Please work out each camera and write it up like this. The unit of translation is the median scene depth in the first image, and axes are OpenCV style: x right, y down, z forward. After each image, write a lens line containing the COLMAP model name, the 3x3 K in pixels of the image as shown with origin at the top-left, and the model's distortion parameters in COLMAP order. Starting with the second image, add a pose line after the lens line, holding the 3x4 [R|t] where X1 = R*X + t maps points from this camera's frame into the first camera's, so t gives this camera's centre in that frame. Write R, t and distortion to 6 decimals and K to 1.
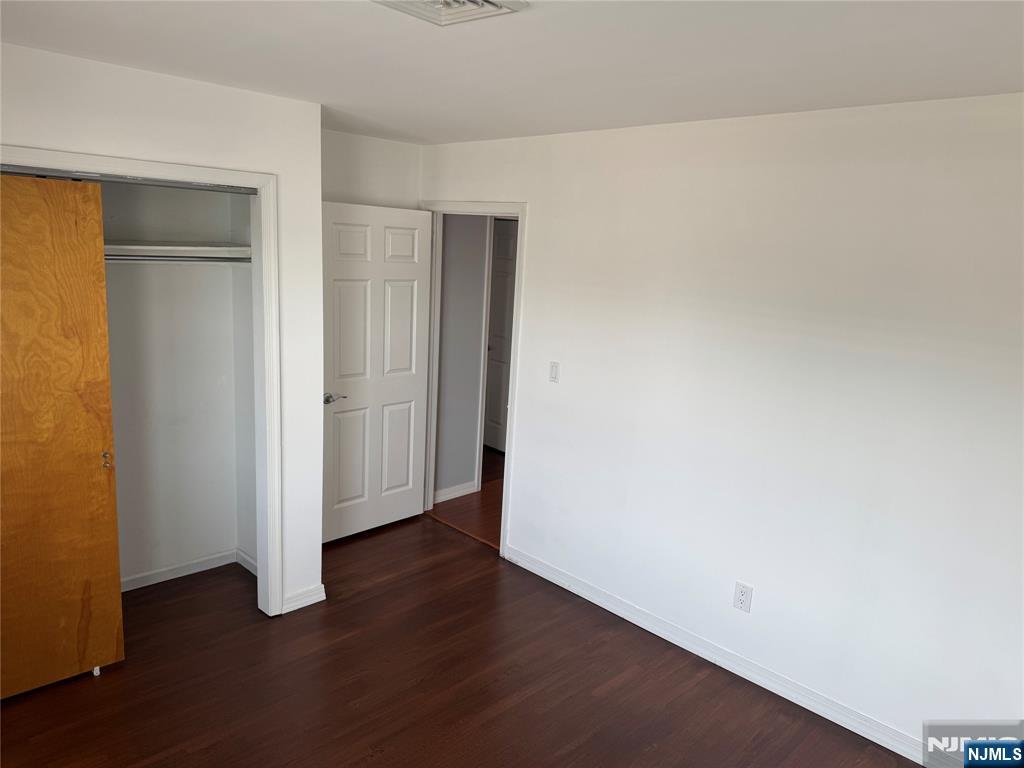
lens RADIAL K [[713.9, 0, 517.5], [0, 713.9, 383.9], [0, 0, 1]] dist [0.074774, -0.087002]
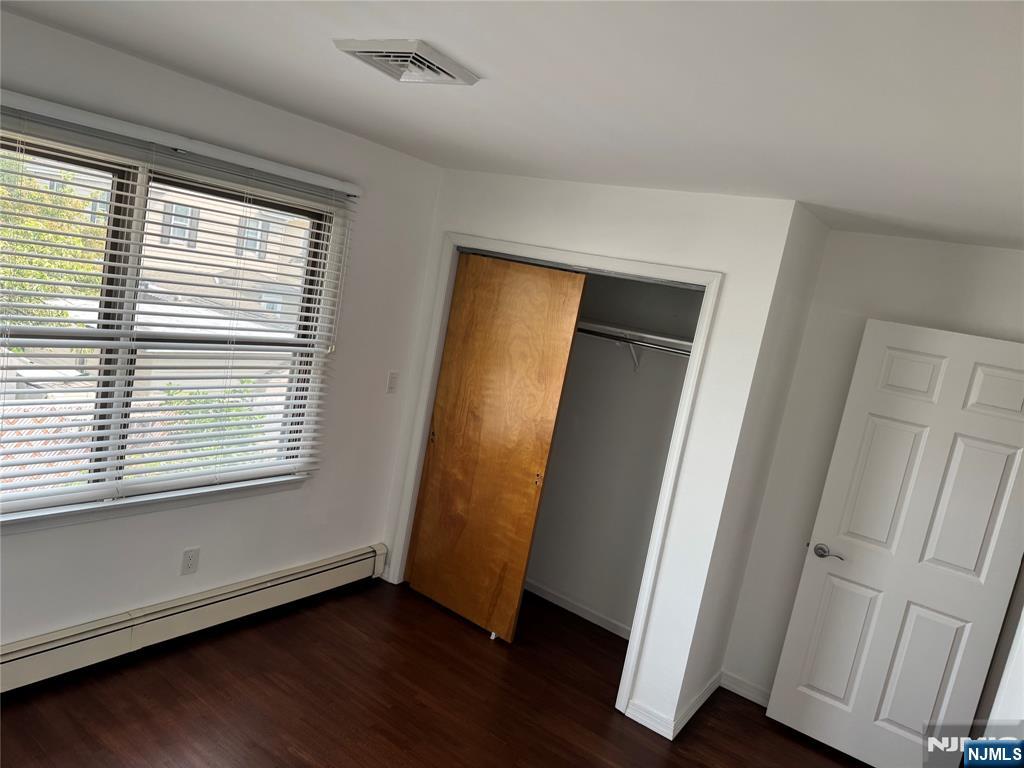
lens RADIAL K [[713.9, 0, 515.3], [0, 713.9, 393.2], [0, 0, 1]] dist [0.074774, -0.087002]
pose [[0.177444, 0.117309, -0.977114, 0.626217], [-0.361729, 0.931143, 0.046100, -0.080470], [0.915241, 0.345270, 0.207660, 0.614889]]
